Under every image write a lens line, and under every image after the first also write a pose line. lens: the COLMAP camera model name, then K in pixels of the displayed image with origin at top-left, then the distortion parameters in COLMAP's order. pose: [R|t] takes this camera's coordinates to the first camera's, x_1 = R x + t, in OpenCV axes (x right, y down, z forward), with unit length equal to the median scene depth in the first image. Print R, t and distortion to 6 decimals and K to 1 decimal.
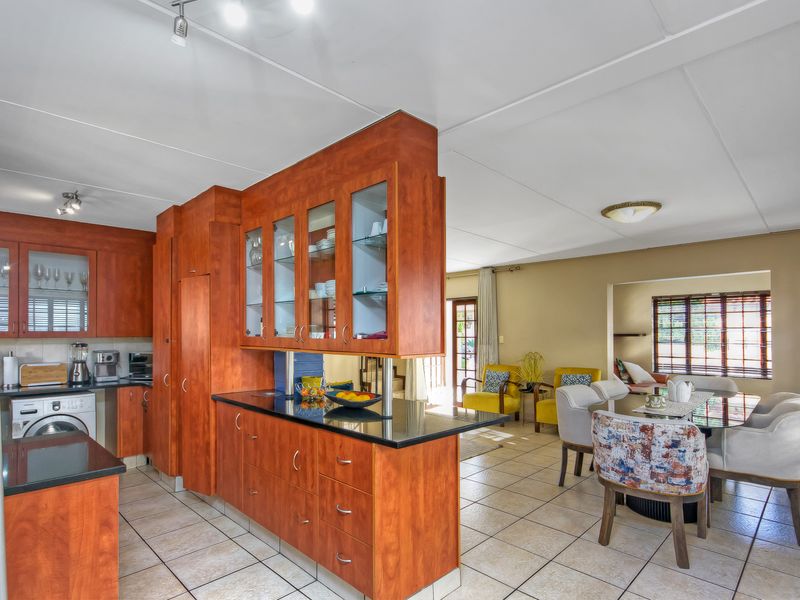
lens RADIAL K [[432.1, 0, 396.1], [0, 432.1, 324.7], [0, 0, 1]] dist [0.005333, 0.003366]
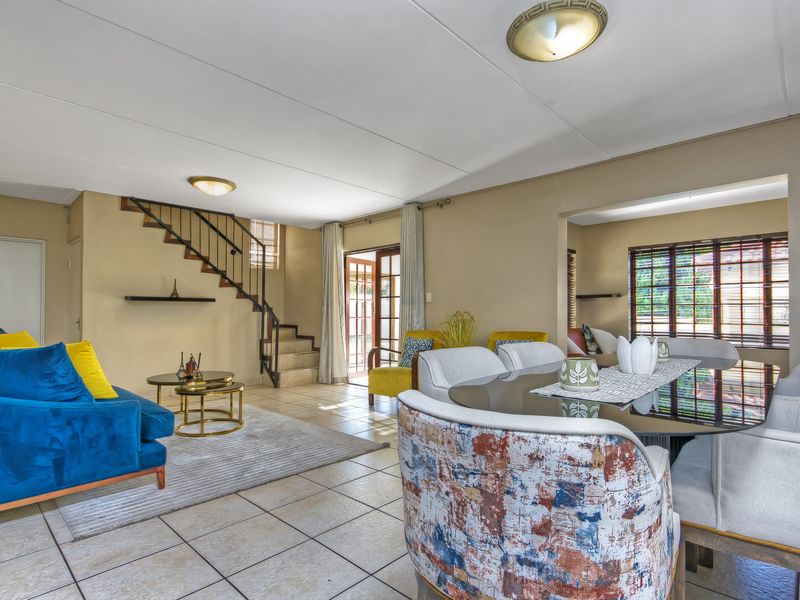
lens RADIAL K [[432.1, 0, 403.9], [0, 432.1, 307.0], [0, 0, 1]] dist [0.005333, 0.003366]
pose [[0.999755, -0.000081, 0.022116, 0.182202], [0.000015, 0.999995, 0.003001, 0.048003], [-0.022117, -0.003000, 0.999751, 0.241624]]
